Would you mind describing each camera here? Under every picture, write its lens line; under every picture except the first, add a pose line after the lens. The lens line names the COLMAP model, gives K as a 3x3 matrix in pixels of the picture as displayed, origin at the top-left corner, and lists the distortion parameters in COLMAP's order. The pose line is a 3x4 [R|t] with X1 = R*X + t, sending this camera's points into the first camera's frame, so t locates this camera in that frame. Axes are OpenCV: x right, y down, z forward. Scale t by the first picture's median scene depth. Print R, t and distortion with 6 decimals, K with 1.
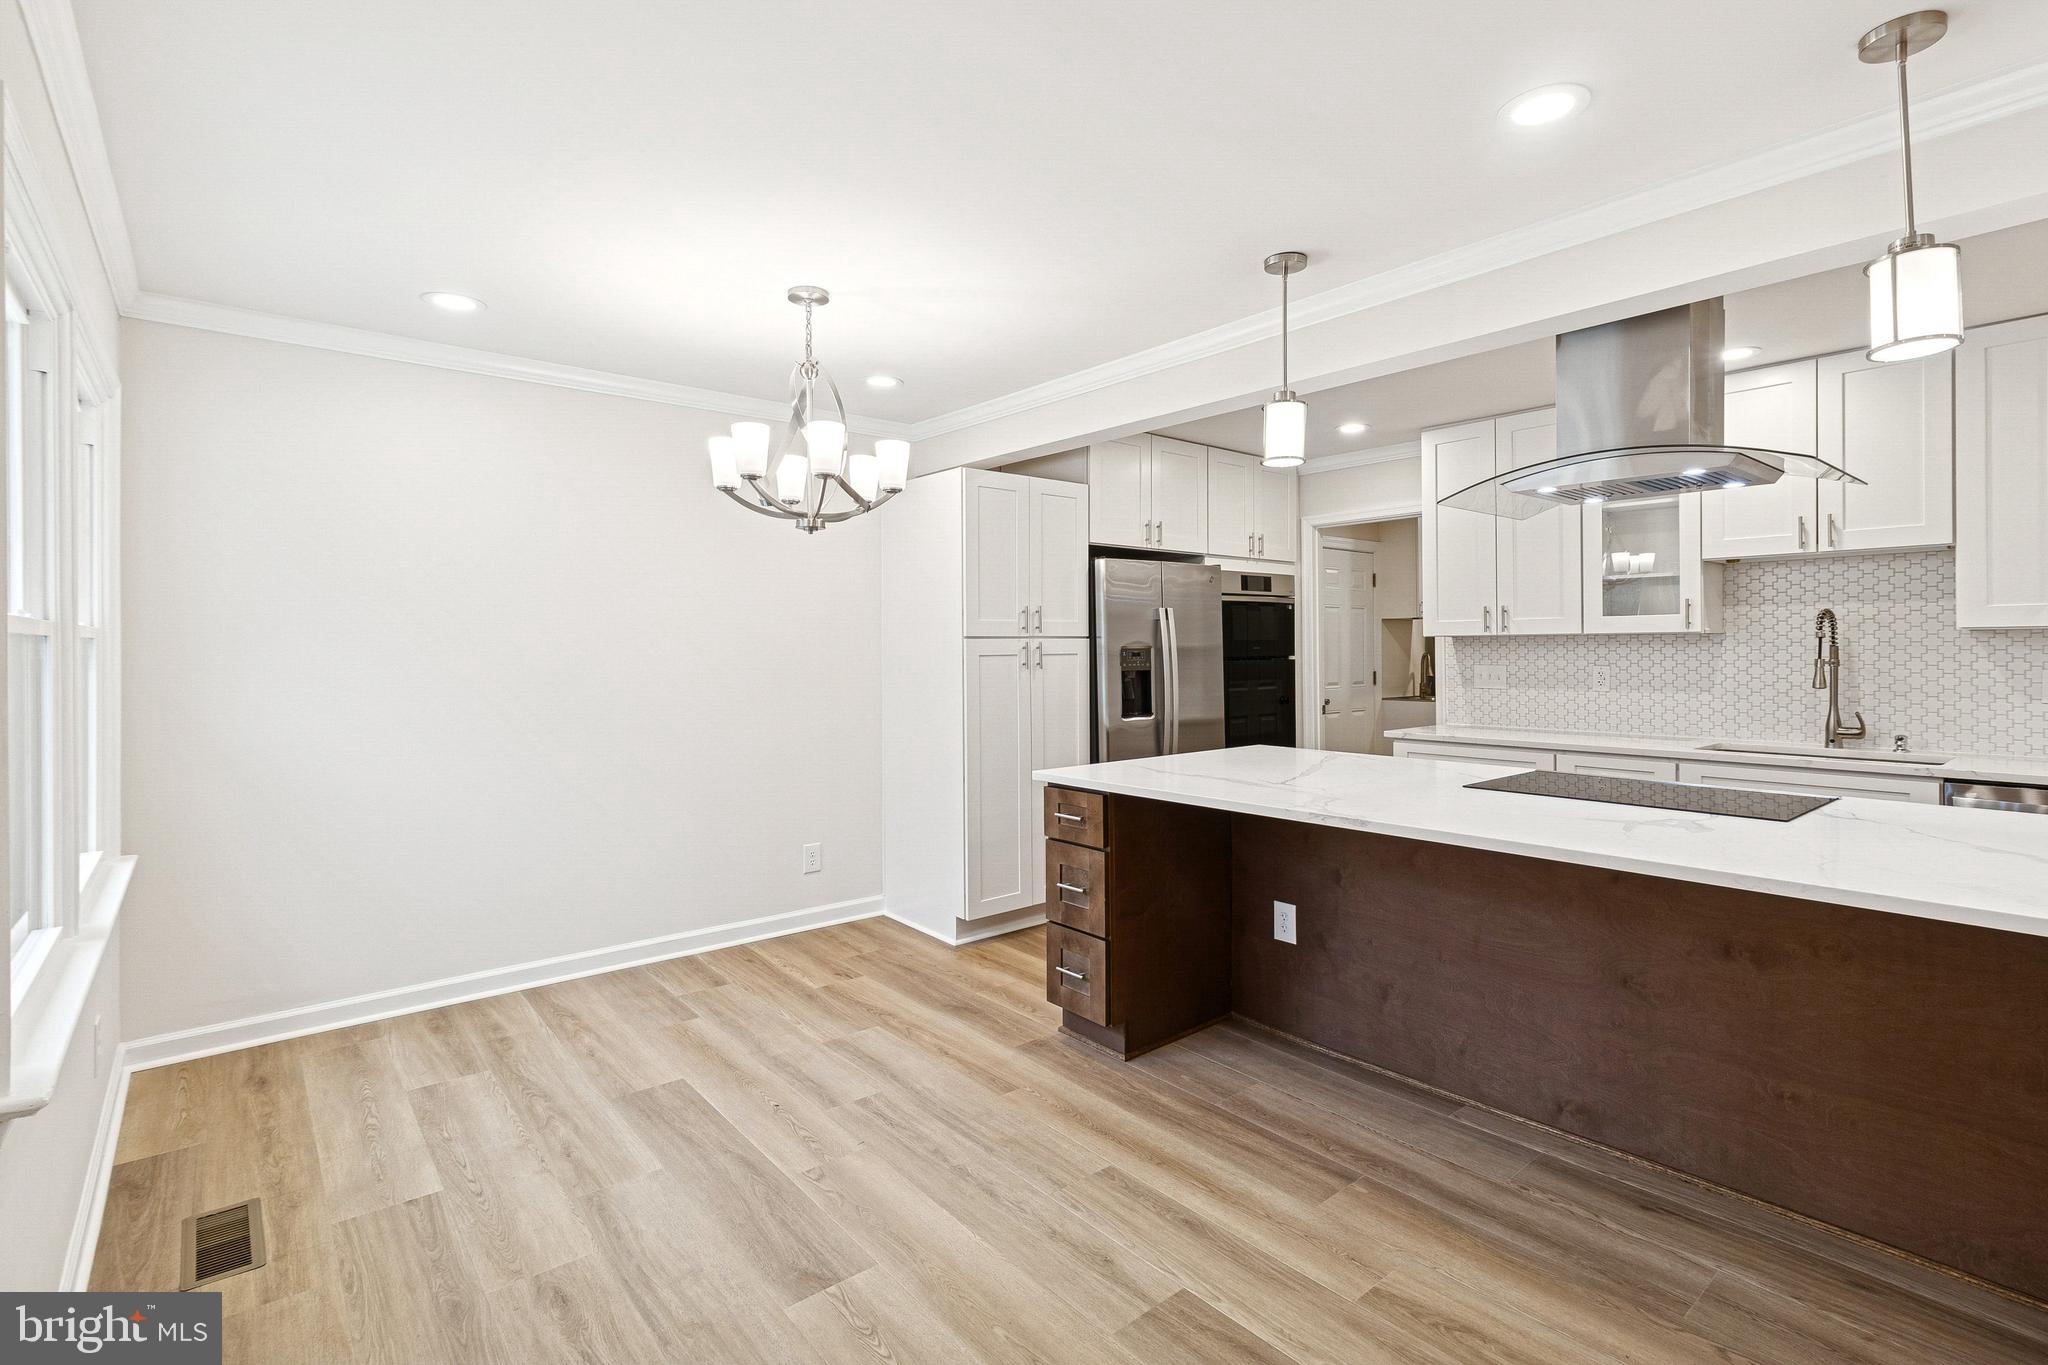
lens RADIAL K [[958.0, 0, 1006.6], [0, 958.0, 645.4], [0, 0, 1]] dist [0.009816, -0.000545]
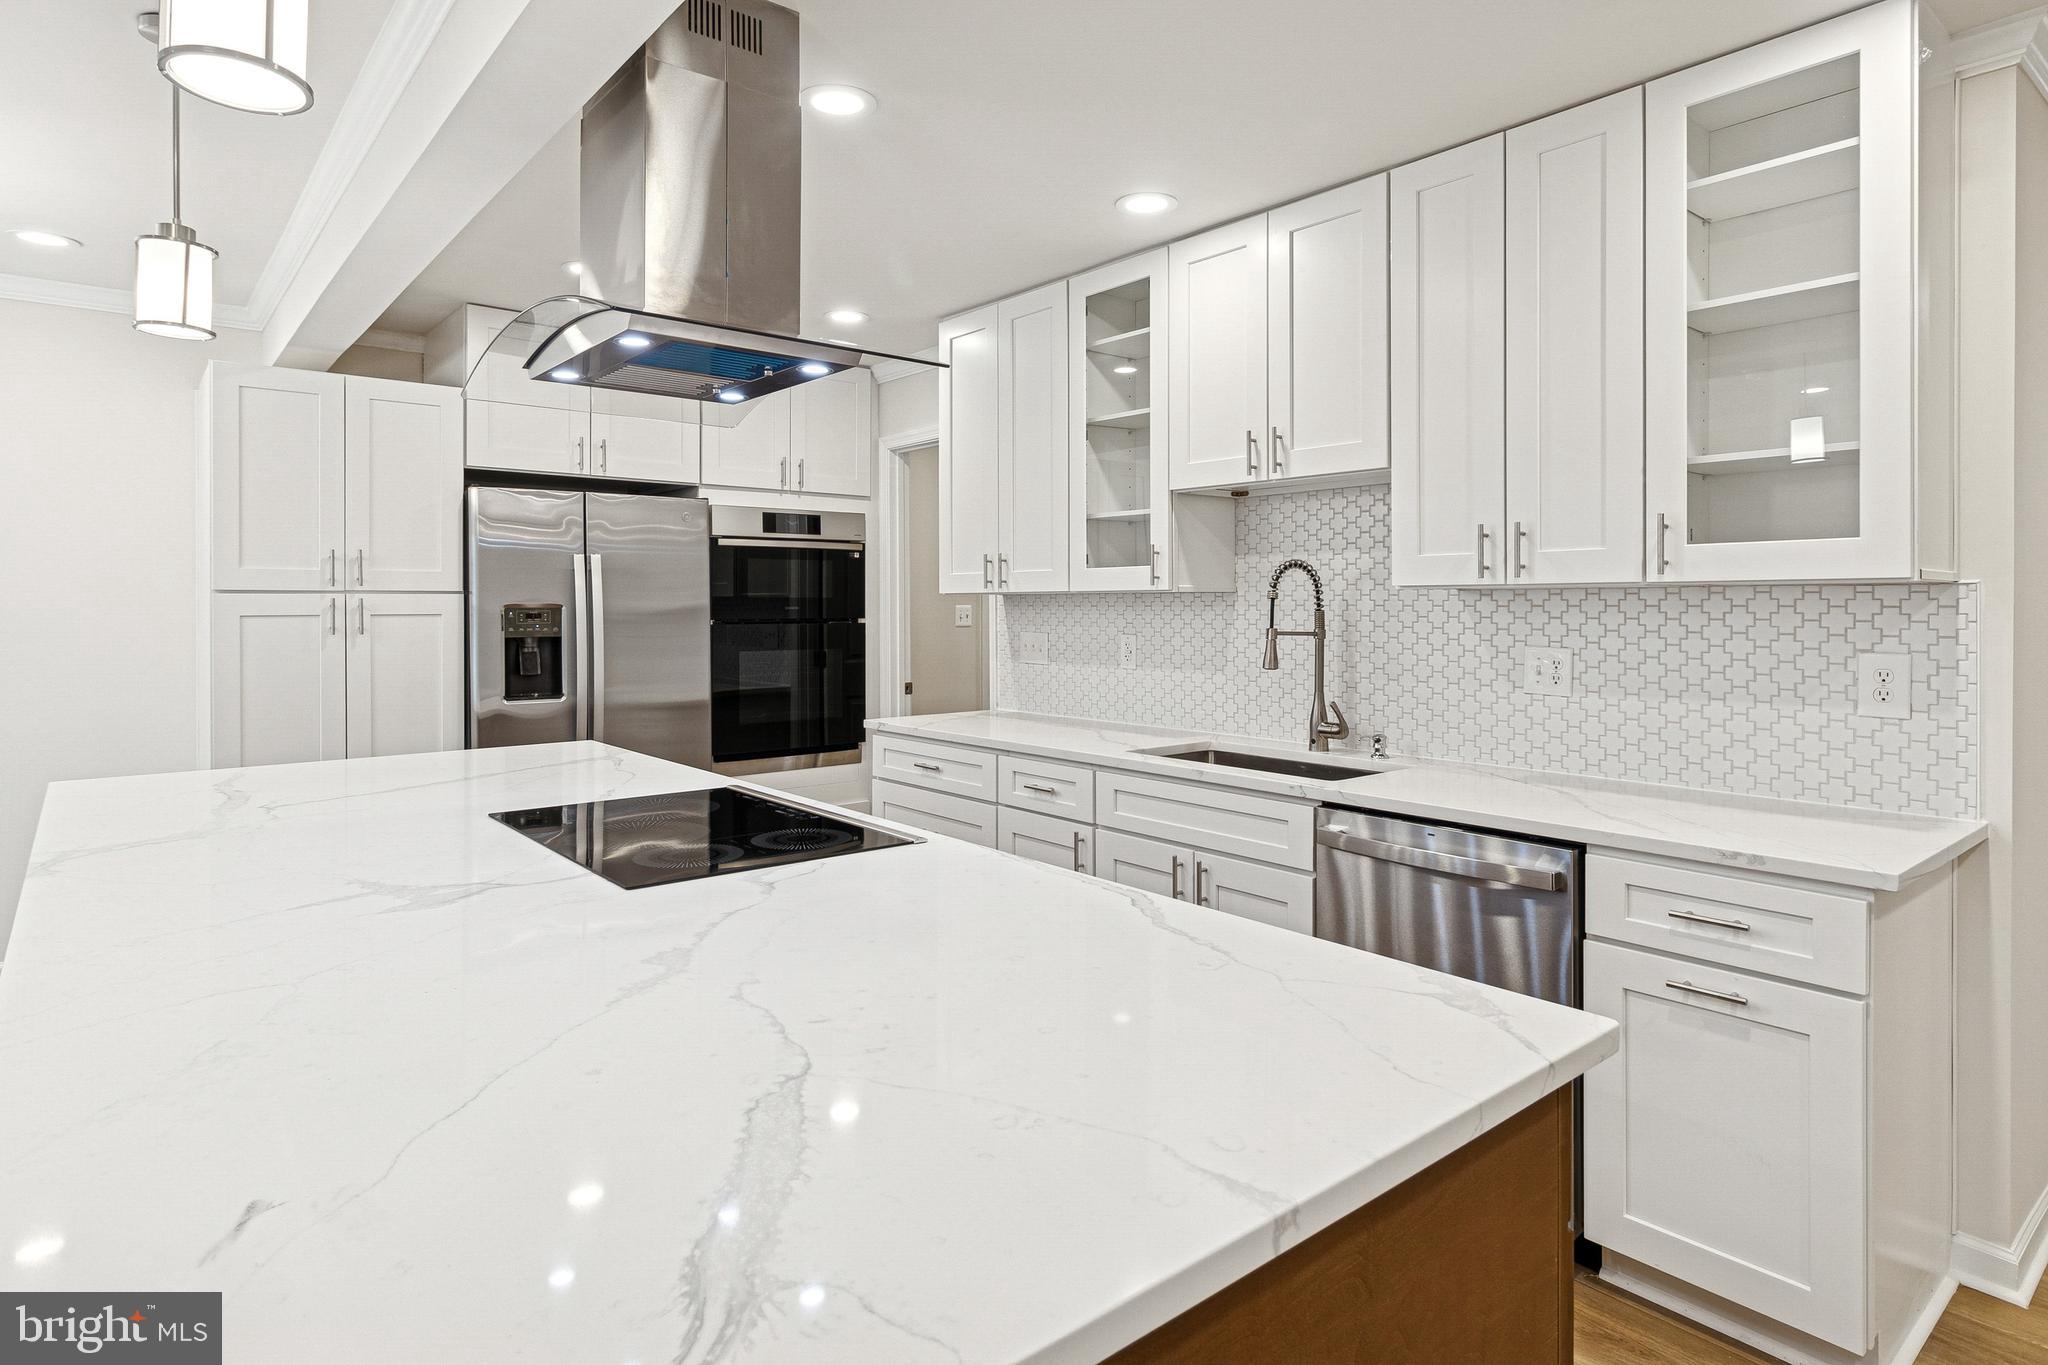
lens RADIAL K [[1105.8, 0, 1033.1], [0, 1105.8, 611.2], [0, 0, 1]] dist [0.004746, -0.000496]
pose [[0.999976, 0.006331, -0.002655, 0.652097], [-0.006307, 0.999940, 0.008982, -0.005187], [0.002711, -0.008965, 0.999956, 0.166713]]
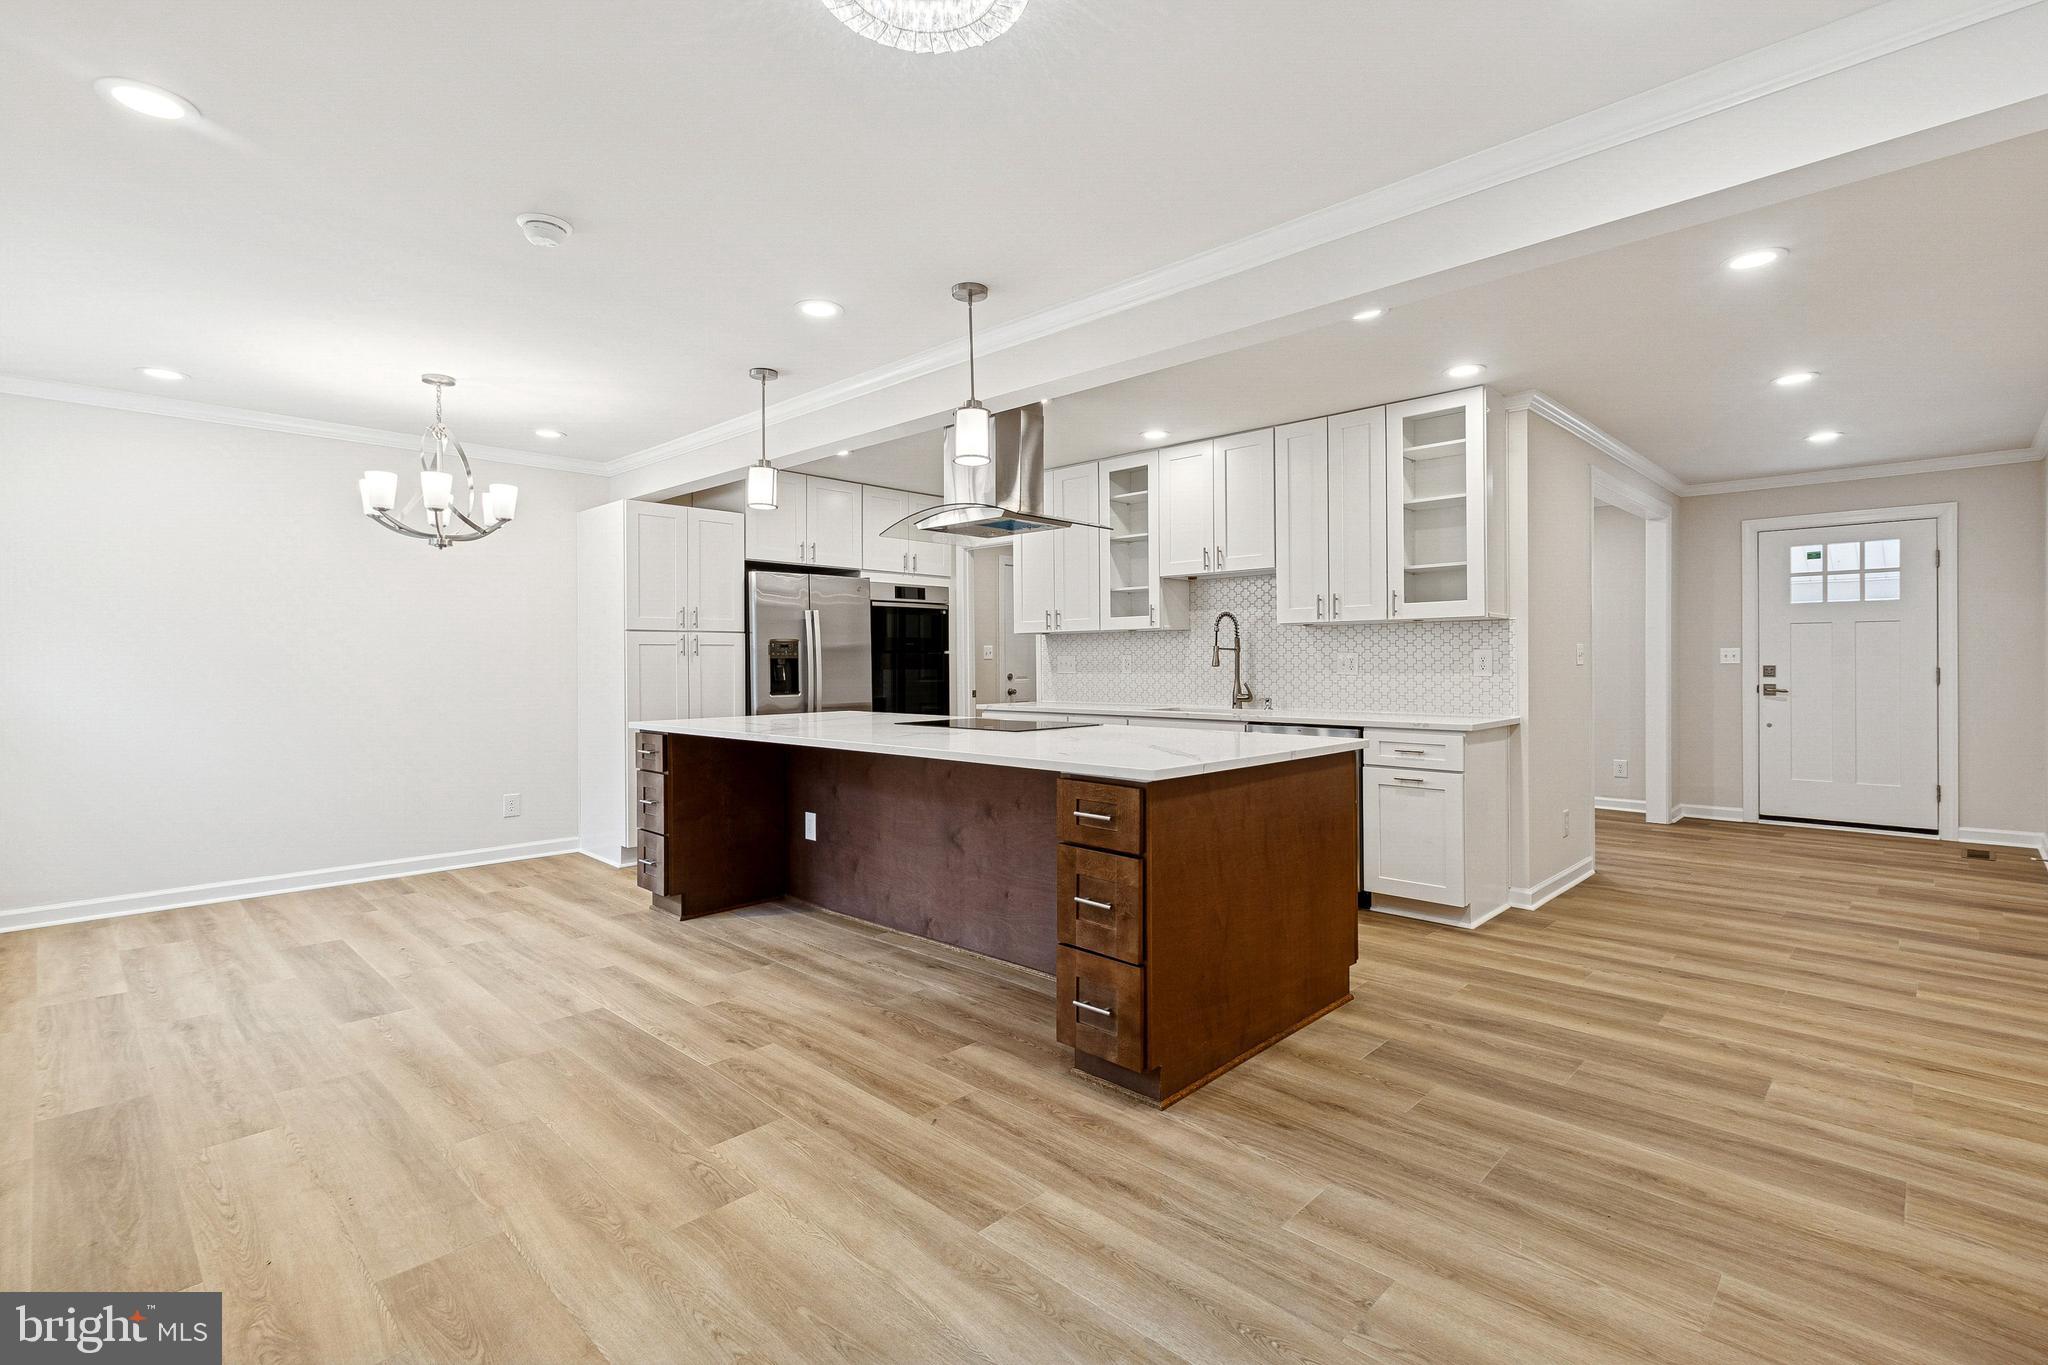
lens RADIAL K [[958.0, 0, 1028.9], [0, 958.0, 663.3], [0, 0, 1]] dist [0.009816, -0.000545]
pose [[0.993602, 0.001217, 0.112930, 0.391183], [-0.001446, 0.999997, 0.001949, 0.036748], [-0.112927, -0.002100, 0.993601, -0.394602]]
